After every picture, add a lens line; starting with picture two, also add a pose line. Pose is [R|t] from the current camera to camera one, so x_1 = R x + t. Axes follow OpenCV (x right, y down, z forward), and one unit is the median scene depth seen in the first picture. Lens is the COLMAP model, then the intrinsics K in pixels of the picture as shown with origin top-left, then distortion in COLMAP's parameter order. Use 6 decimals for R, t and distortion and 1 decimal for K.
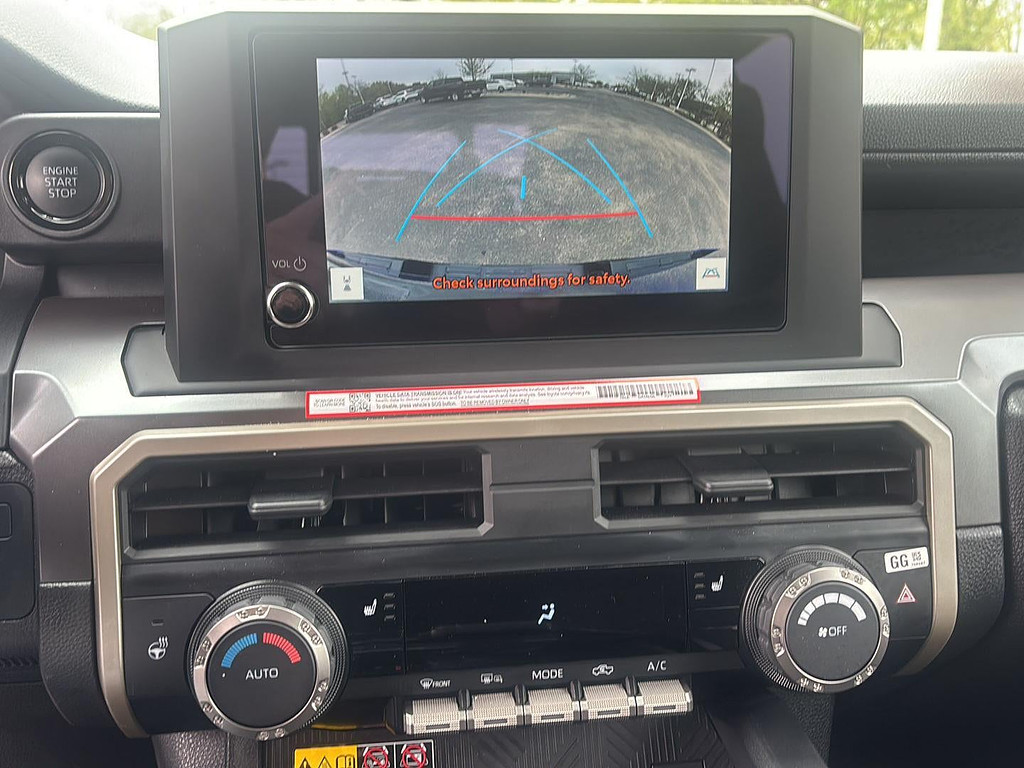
lens RADIAL K [[982.4, 0, 512.0], [0, 982.4, 384.0], [0, 0, 1]] dist [0.138800, -0.301796]
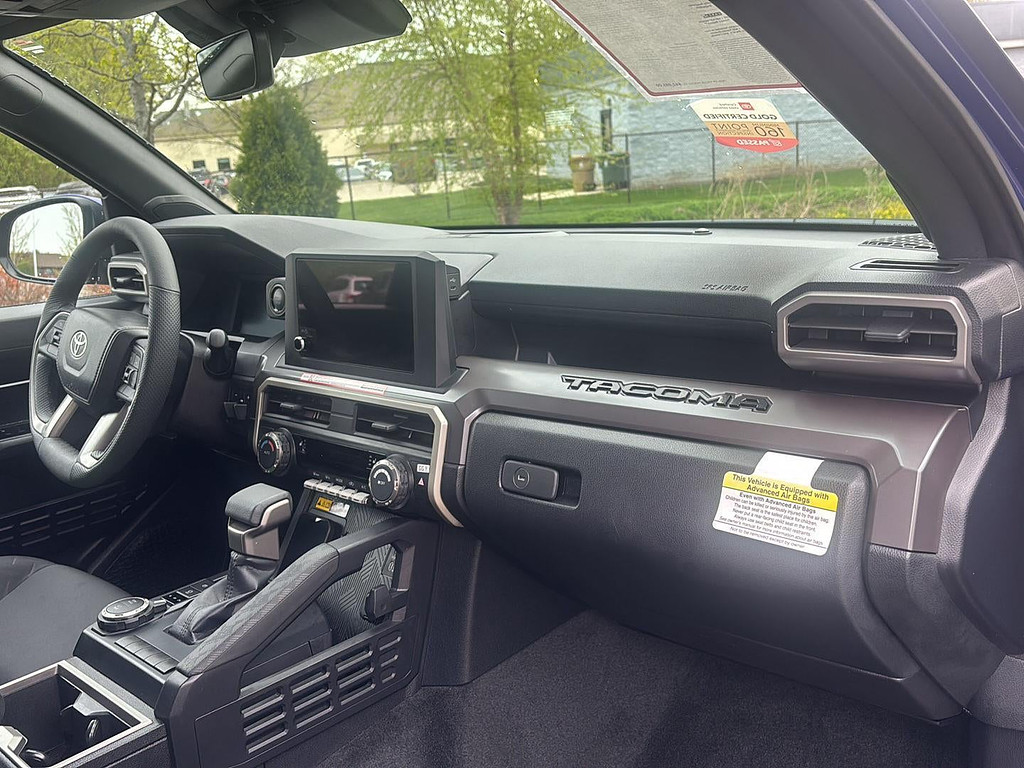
lens RADIAL K [[982.4, 0, 512.0], [0, 982.4, 384.0], [0, 0, 1]] dist [0.138800, -0.301796]
pose [[0.623703, 0.136486, -0.769653, 2.548599], [-0.131149, 0.988952, 0.069095, -0.249699], [0.770581, 0.057845, 0.634712, -0.448404]]
